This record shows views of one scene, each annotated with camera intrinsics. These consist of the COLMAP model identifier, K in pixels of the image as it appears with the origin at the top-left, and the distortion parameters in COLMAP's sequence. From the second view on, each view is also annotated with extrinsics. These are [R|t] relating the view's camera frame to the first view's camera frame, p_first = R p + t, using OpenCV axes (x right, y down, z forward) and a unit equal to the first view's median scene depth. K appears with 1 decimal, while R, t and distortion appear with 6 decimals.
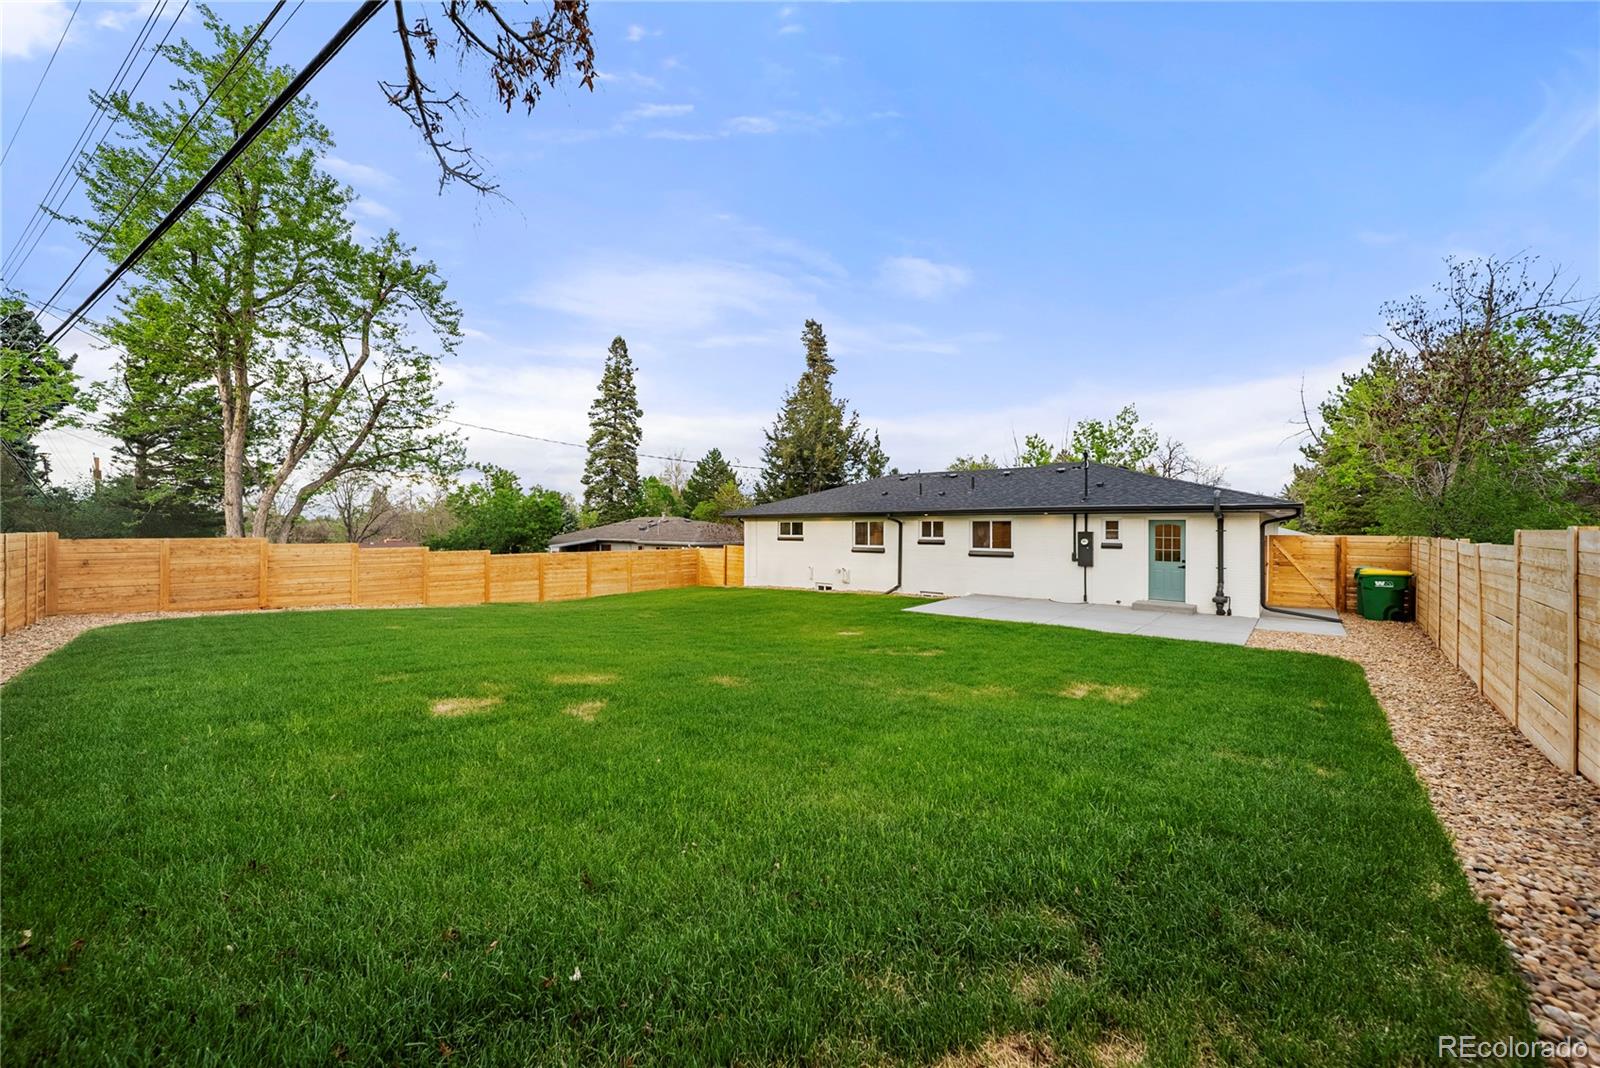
lens RADIAL K [[579.2, 0, 789.9], [0, 579.2, 531.8], [0, 0, 1]] dist [-0.000442, -0.000197]
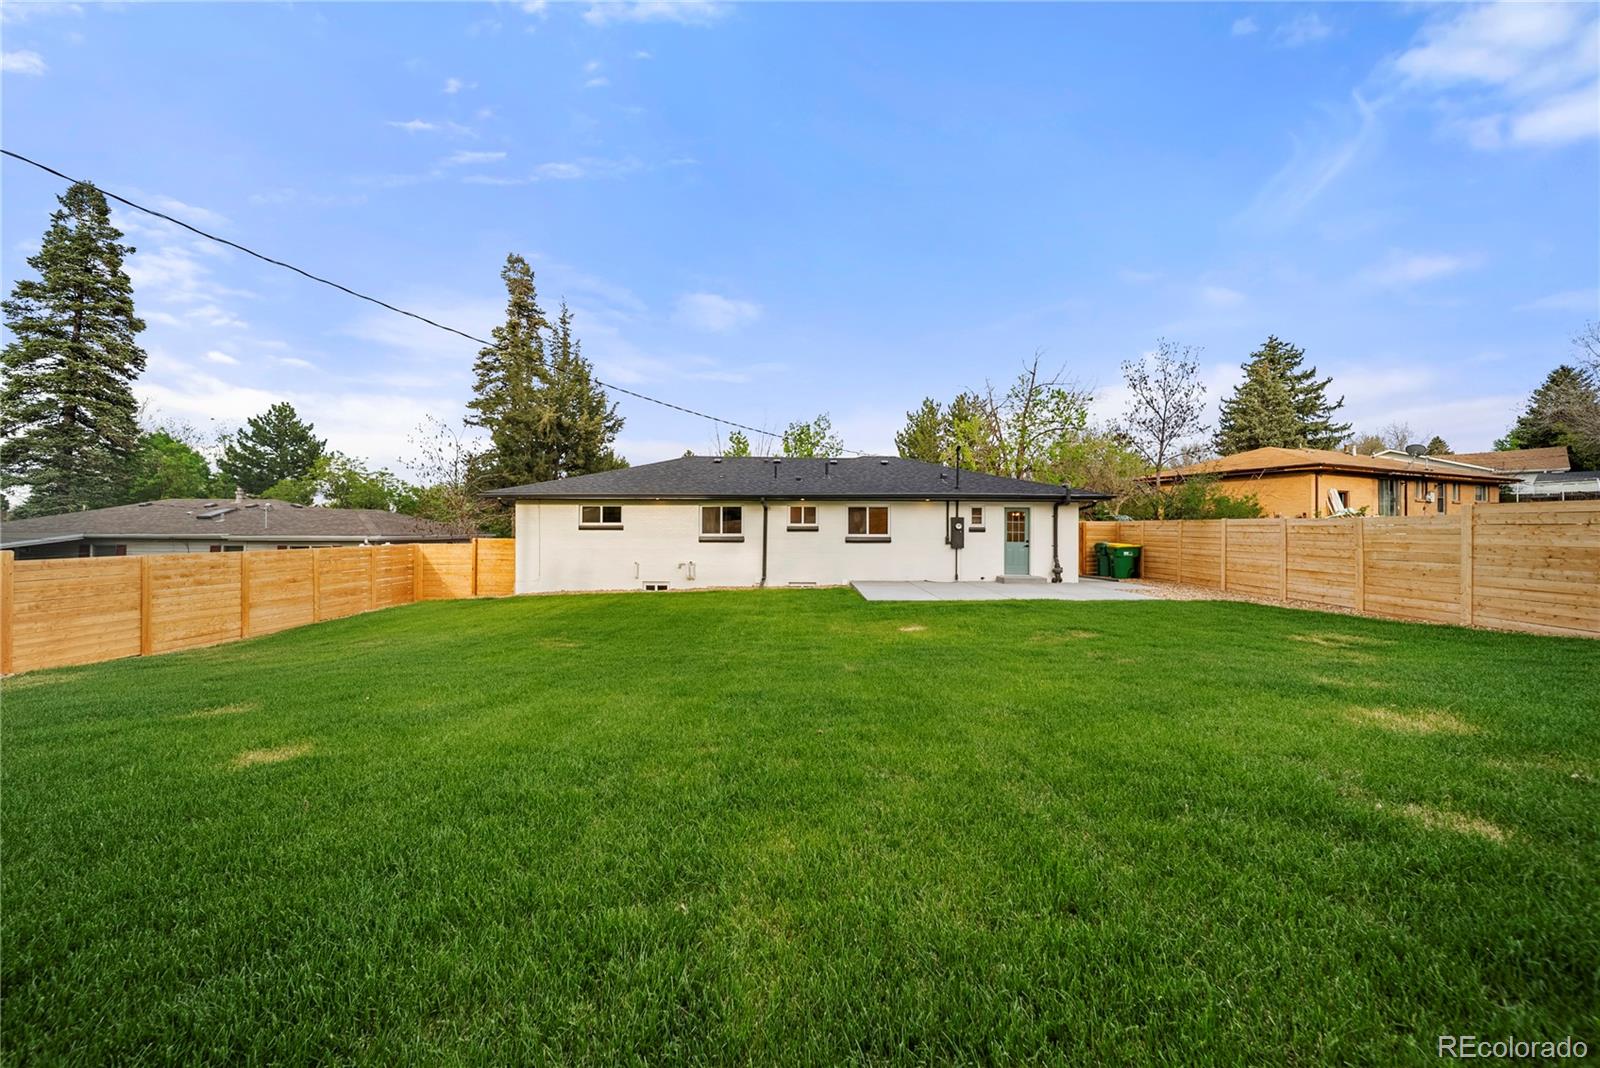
lens RADIAL K [[579.2, 0, 789.9], [0, 579.2, 531.8], [0, 0, 1]] dist [-0.000442, -0.000197]
pose [[0.757972, -0.005387, 0.652264, -0.335886], [0.002895, 0.999984, 0.004895, 0.015651], [-0.652280, -0.001822, 0.757976, 0.266593]]
